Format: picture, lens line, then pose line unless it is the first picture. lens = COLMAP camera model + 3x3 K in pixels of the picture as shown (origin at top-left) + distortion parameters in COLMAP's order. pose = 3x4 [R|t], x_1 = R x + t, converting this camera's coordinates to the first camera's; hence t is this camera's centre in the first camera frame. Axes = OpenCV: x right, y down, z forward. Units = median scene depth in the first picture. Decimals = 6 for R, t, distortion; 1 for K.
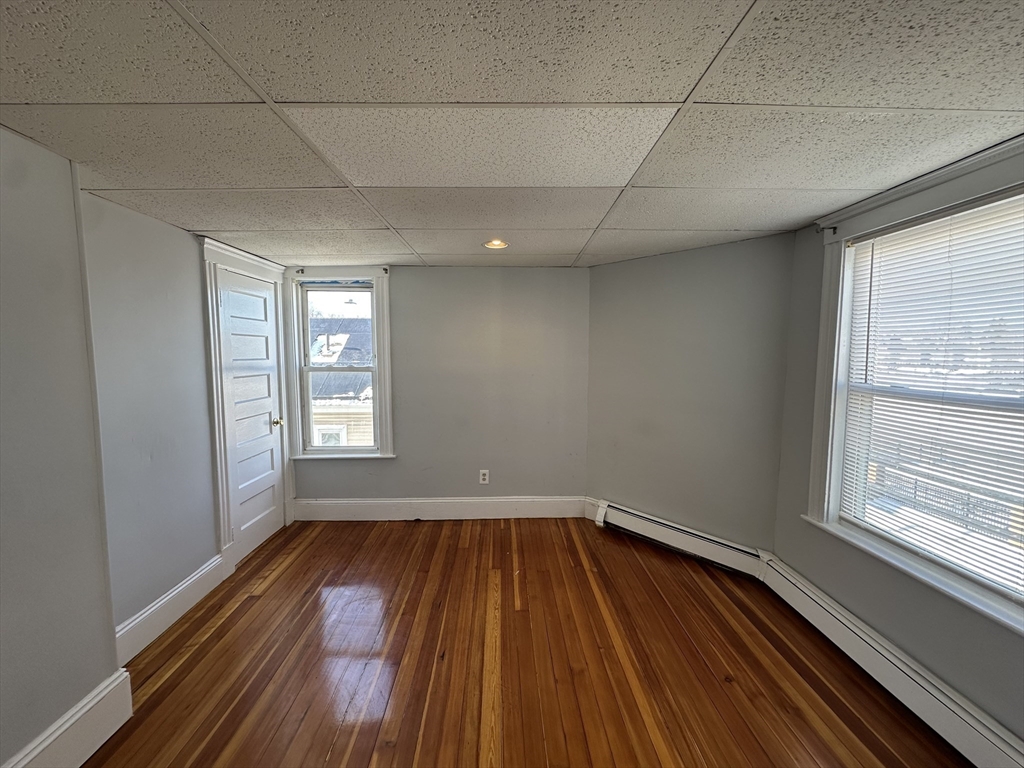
lens RADIAL K [[409.5, 0, 513.2], [0, 409.5, 384.4], [0, 0, 1]] dist [-0.001452, 0.000127]
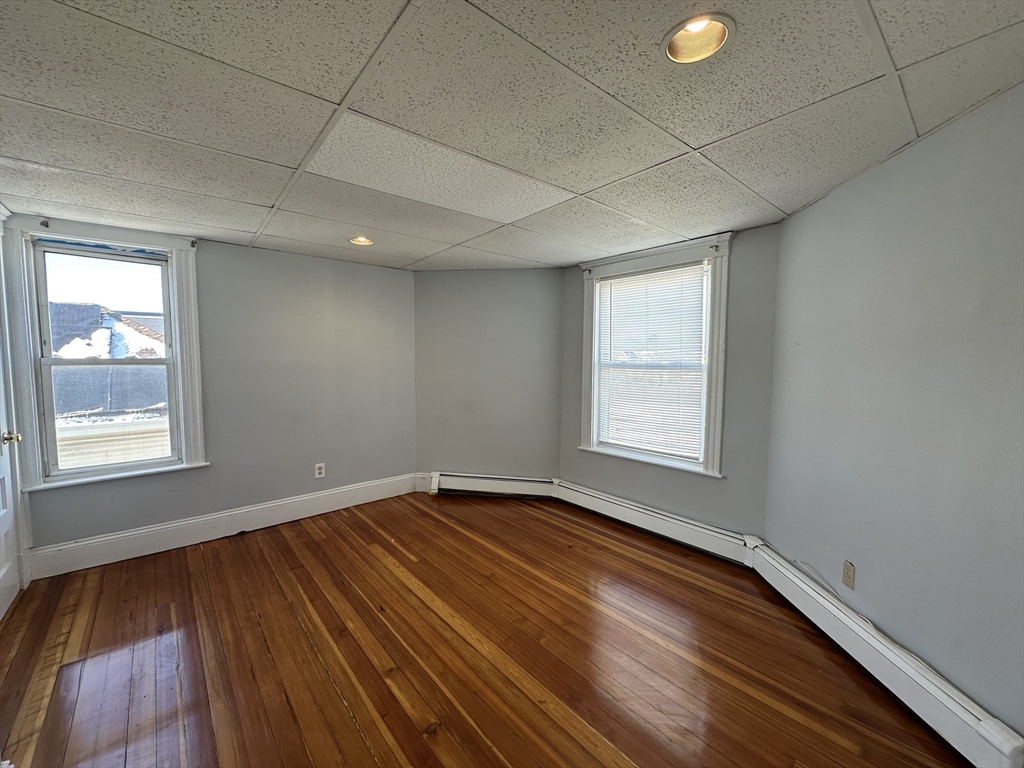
lens RADIAL K [[409.5, 0, 513.2], [0, 409.5, 384.4], [0, 0, 1]] dist [-0.001452, 0.000127]
pose [[0.775151, -0.041126, 0.630437, -0.363841], [0.049080, 0.998783, 0.004809, 0.042173], [-0.629867, 0.027214, 0.776226, -0.065400]]
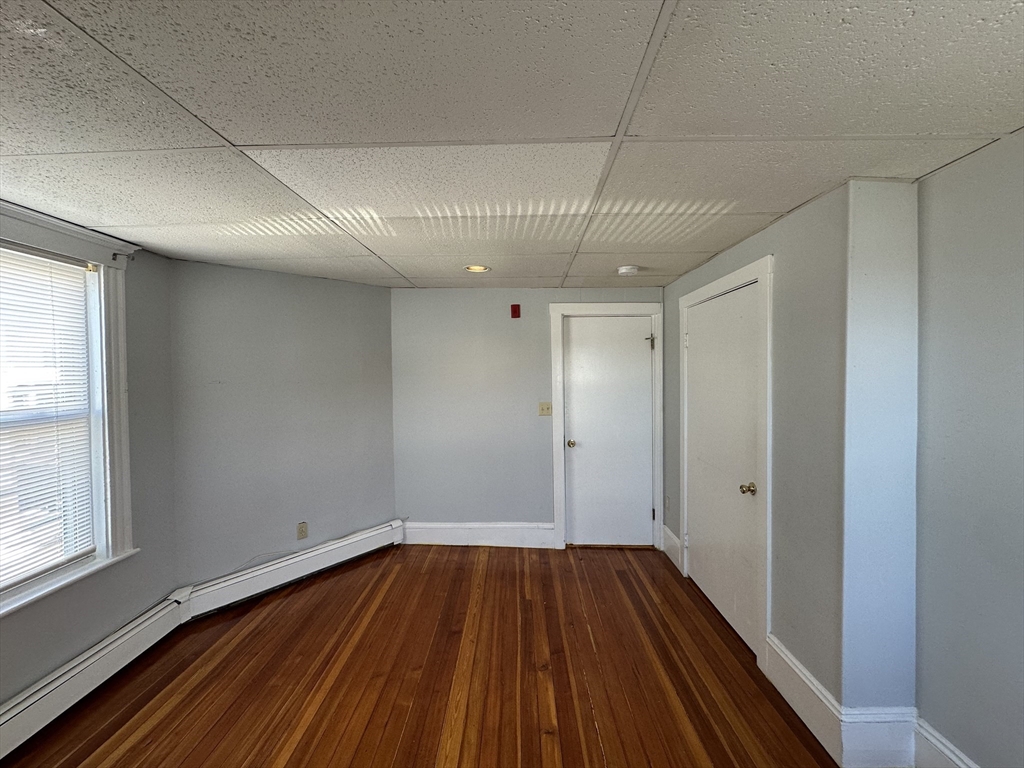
lens RADIAL K [[409.5, 0, 513.2], [0, 409.5, 384.4], [0, 0, 1]] dist [-0.001452, 0.000127]
pose [[-0.998993, 0.010438, 0.043640, -0.135143], [0.015057, 0.994155, 0.106904, -0.078209], [-0.042269, 0.107453, -0.993311, 0.985331]]
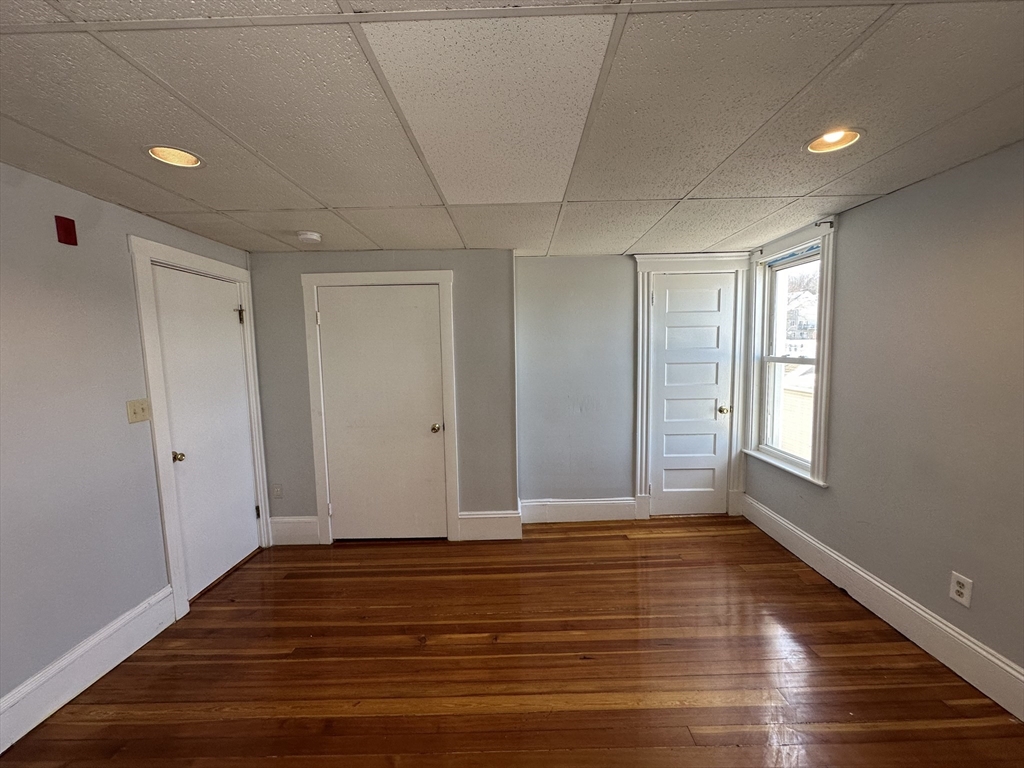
lens RADIAL K [[409.5, 0, 513.2], [0, 409.5, 384.4], [0, 0, 1]] dist [-0.001452, 0.000127]
pose [[-0.027631, 0.093576, -0.995229, 0.465681], [-0.061825, 0.993543, 0.095134, -0.037329], [0.997704, 0.064159, -0.021667, 0.514060]]
